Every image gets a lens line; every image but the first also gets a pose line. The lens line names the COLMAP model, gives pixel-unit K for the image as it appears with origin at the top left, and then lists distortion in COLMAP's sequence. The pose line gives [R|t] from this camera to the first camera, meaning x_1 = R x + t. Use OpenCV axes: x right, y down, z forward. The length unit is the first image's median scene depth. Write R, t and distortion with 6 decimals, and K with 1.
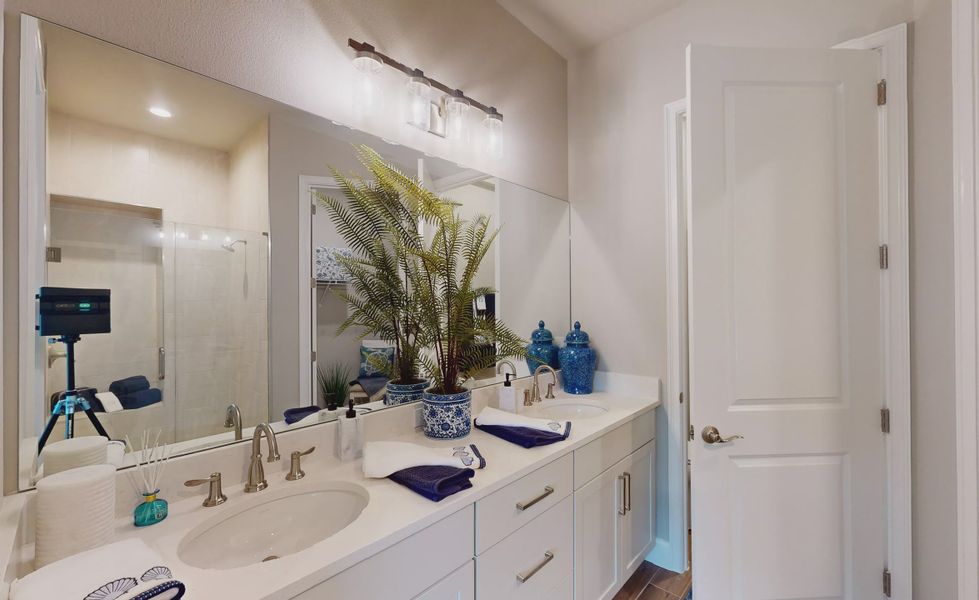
lens RADIAL K [[388.8, 0, 493.7], [0, 388.8, 301.7], [0, 0, 1]] dist [0.005142, -0.001213]
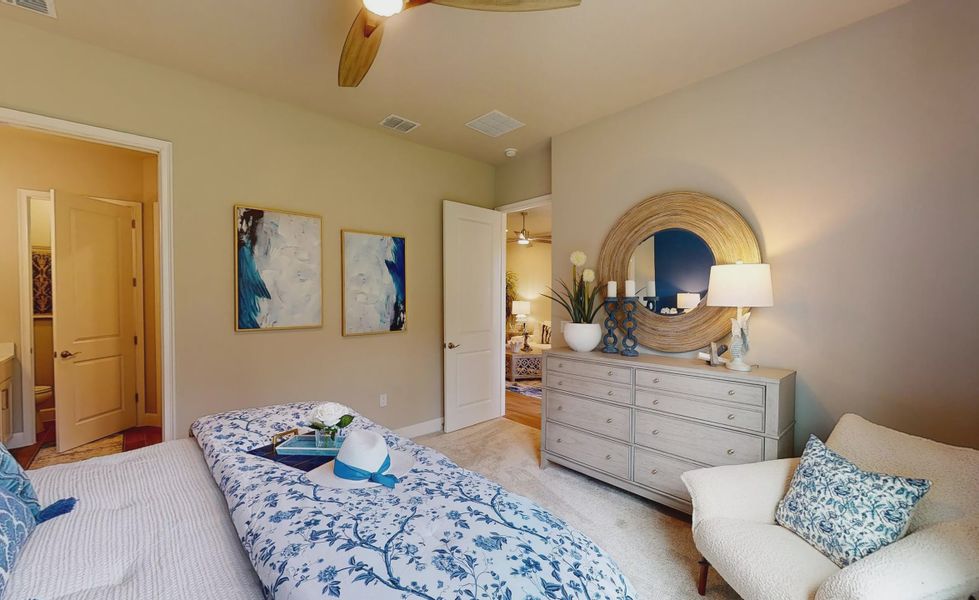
lens RADIAL K [[388.8, 0, 493.3], [0, 388.8, 297.1], [0, 0, 1]] dist [0.005142, -0.001213]
pose [[0.053108, -0.005936, 0.998571, -1.691278], [0.004280, 0.999975, 0.005717, -0.010205], [-0.998580, 0.003970, 0.053132, -1.749761]]
